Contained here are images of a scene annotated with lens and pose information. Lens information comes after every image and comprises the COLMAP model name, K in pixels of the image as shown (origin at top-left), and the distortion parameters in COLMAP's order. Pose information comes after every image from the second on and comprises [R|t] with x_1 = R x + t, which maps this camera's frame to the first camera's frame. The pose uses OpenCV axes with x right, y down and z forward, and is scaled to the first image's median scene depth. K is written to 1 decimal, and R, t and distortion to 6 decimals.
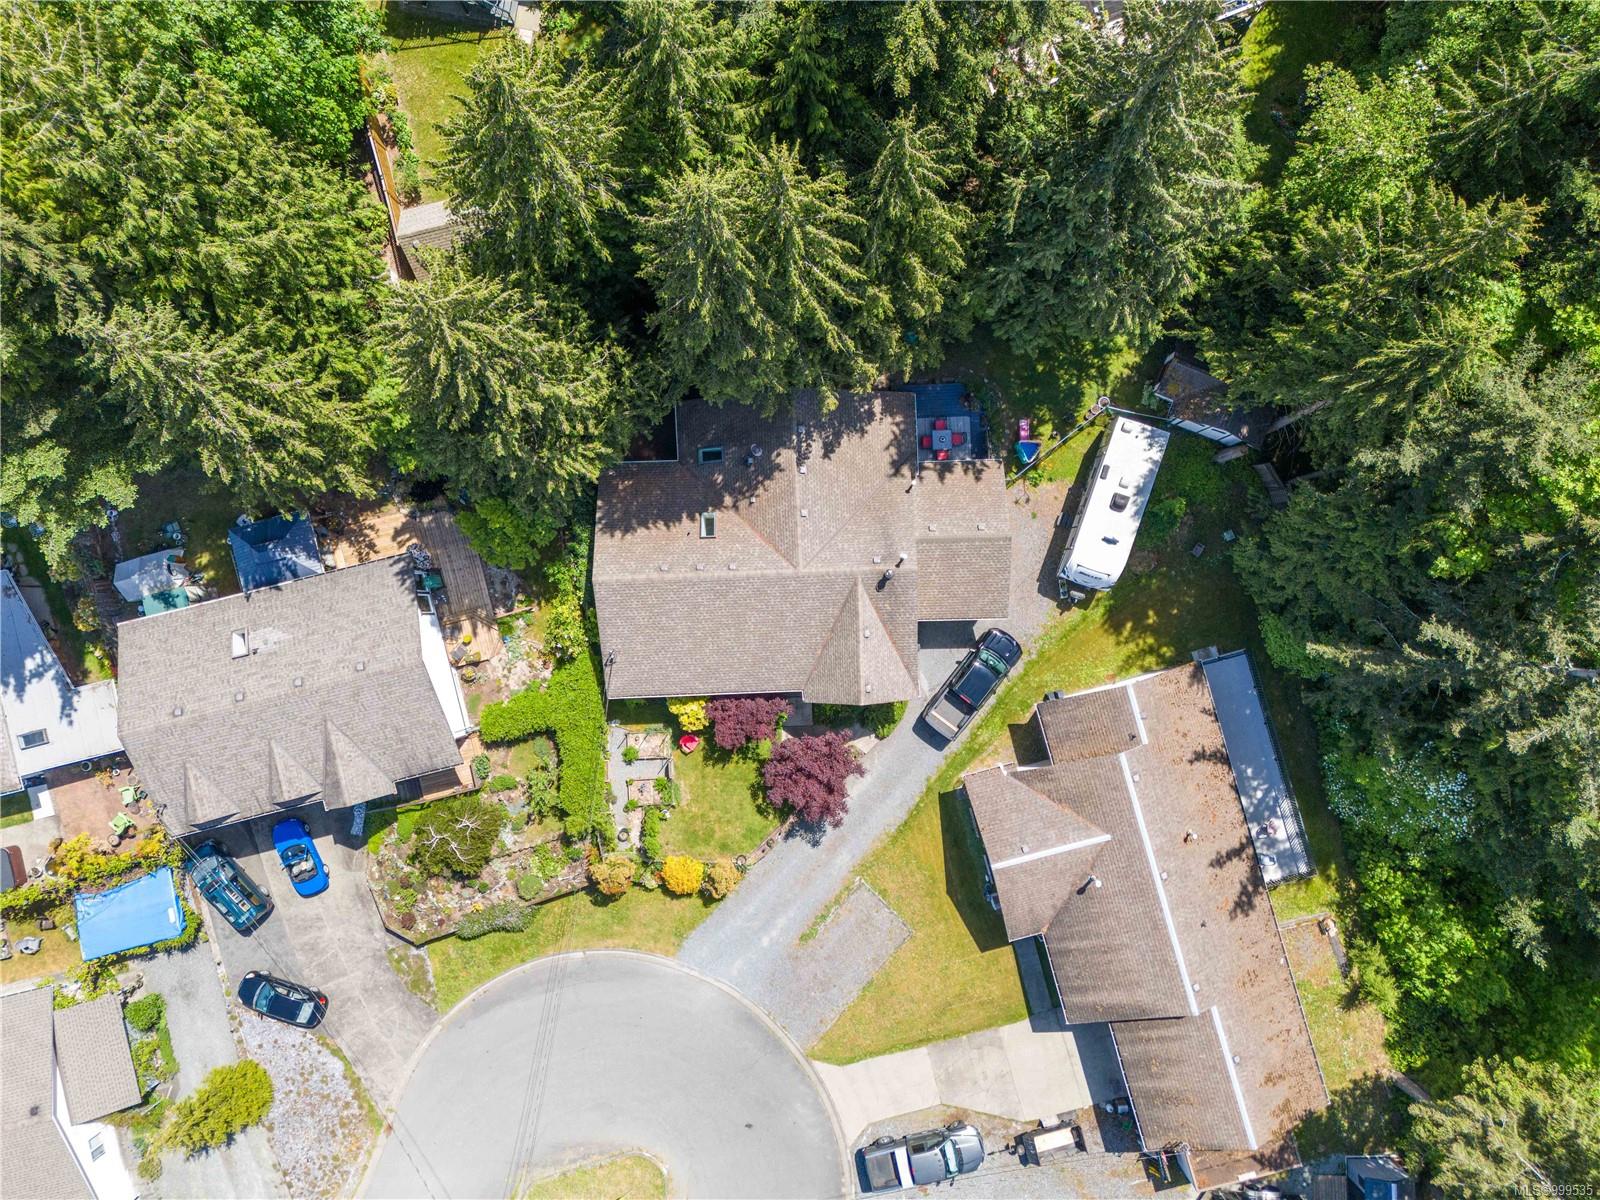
lens RADIAL K [[1161.4, 0, 800.0], [0, 1161.4, 600.0], [0, 0, 1]] dist [0.080259, -0.083238]
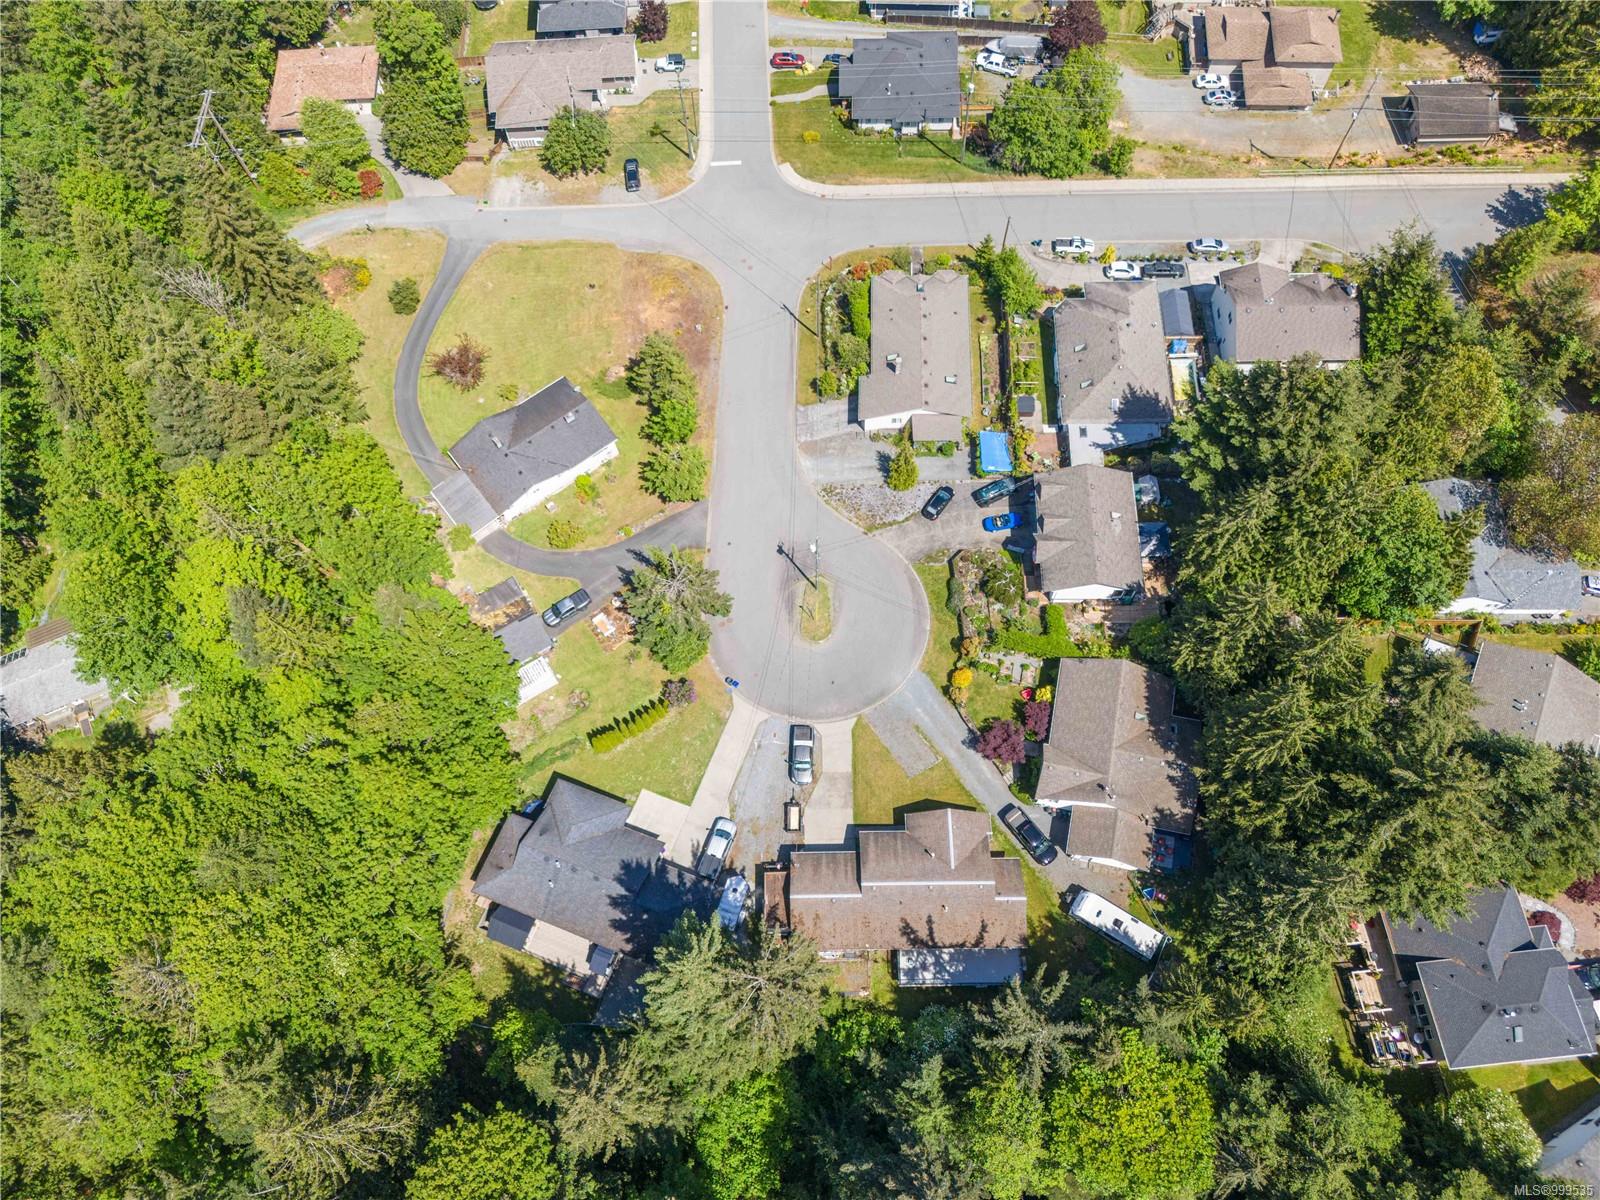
lens RADIAL K [[1170.6, 0, 800.0], [0, 1170.6, 600.0], [0, 0, 1]] dist [0.108978, -0.167763]
pose [[-0.256036, 0.892557, -0.371196, 0.631018], [-0.965559, -0.217755, 0.142404, 0.251410], [0.046274, 0.394873, 0.917570, -0.992050]]
